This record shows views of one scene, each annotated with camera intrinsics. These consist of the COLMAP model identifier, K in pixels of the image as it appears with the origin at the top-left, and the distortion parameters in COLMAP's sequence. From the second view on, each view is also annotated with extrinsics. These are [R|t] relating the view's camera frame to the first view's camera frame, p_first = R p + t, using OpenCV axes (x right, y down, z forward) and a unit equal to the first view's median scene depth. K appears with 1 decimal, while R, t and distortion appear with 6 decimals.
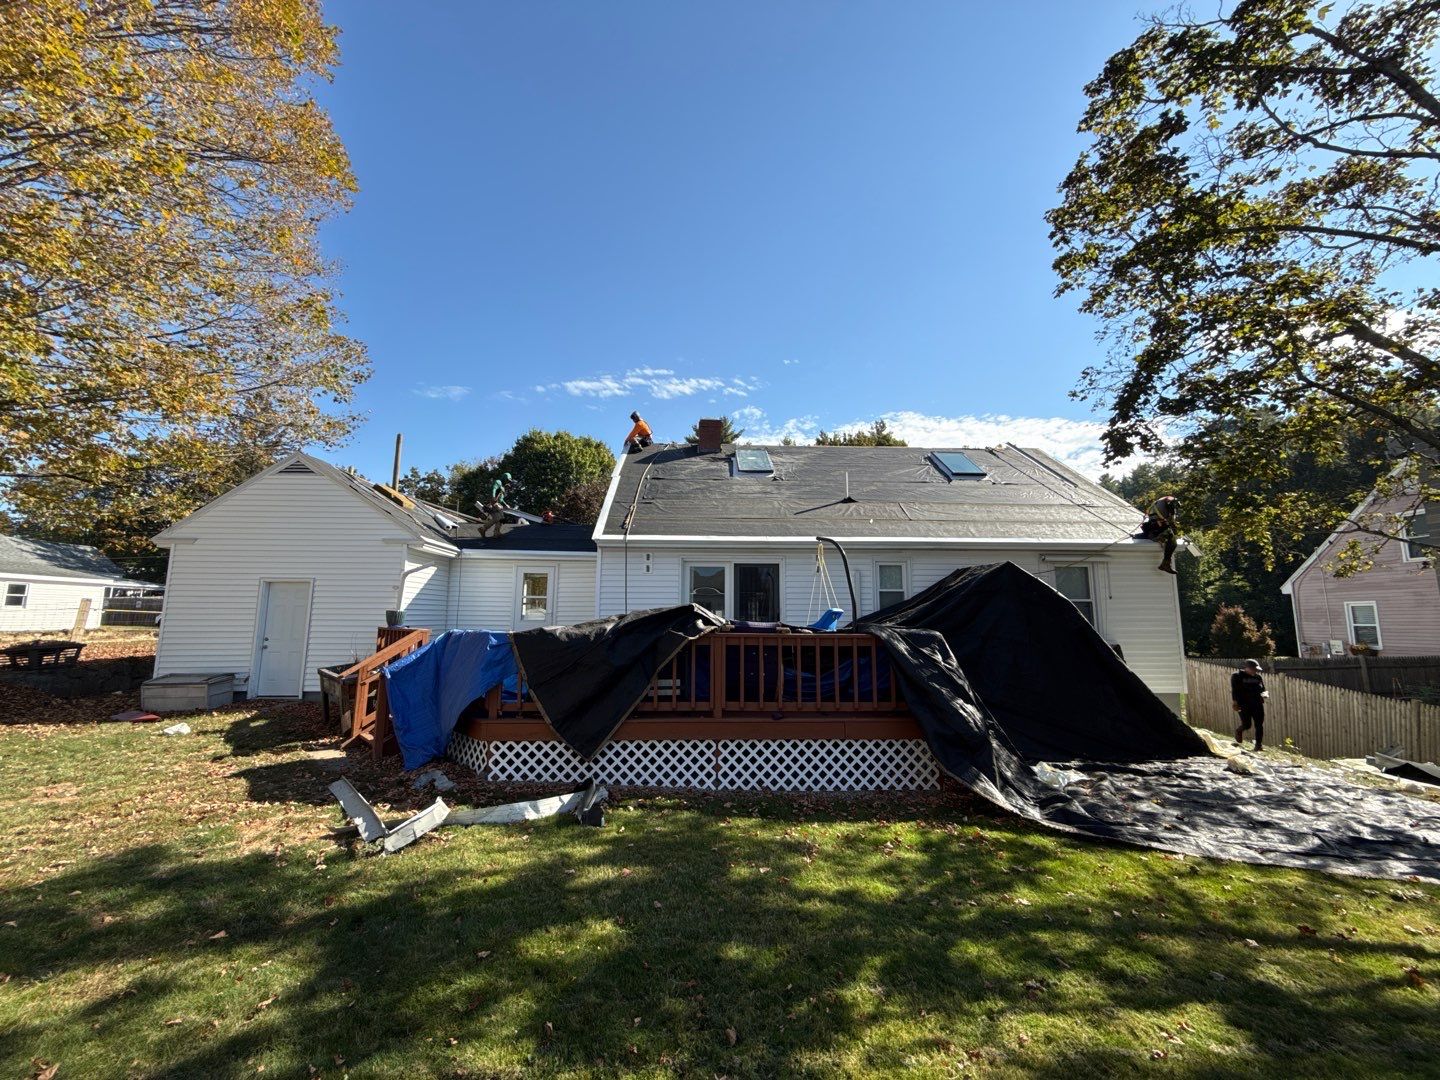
lens RADIAL K [[575.9, 0, 721.9], [0, 575.9, 537.0], [0, 0, 1]] dist [0.000435, 0.000096]
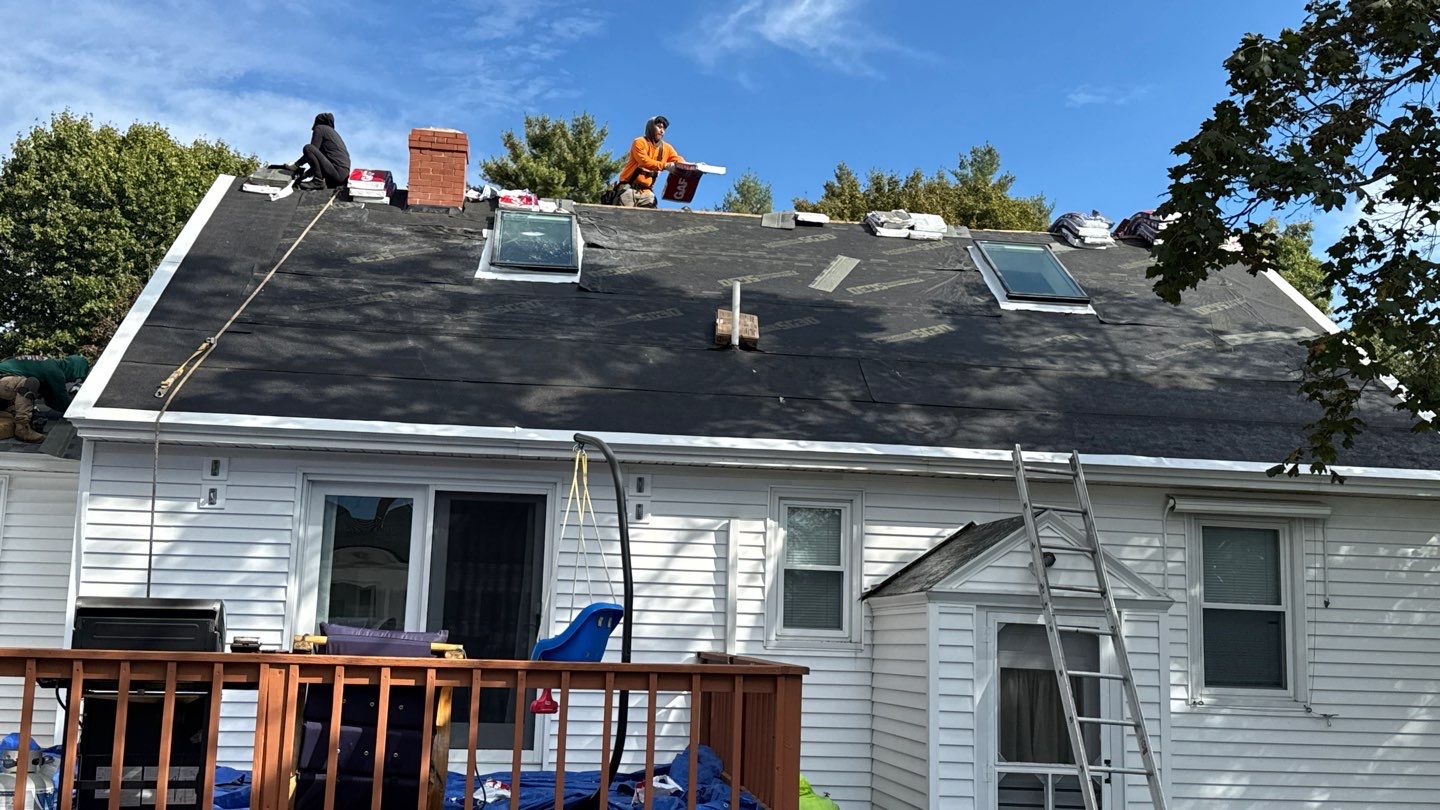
lens RADIAL K [[1482.4, 0, 724.9], [0, 1482.4, 420.2], [0, 0, 1]] dist [0.210607, -0.529075]
pose [[0.995767, 0.039228, 0.083117, 0.220001], [-0.038937, 0.999229, -0.005121, -0.010672], [-0.083254, 0.001863, 0.996527, -0.120413]]
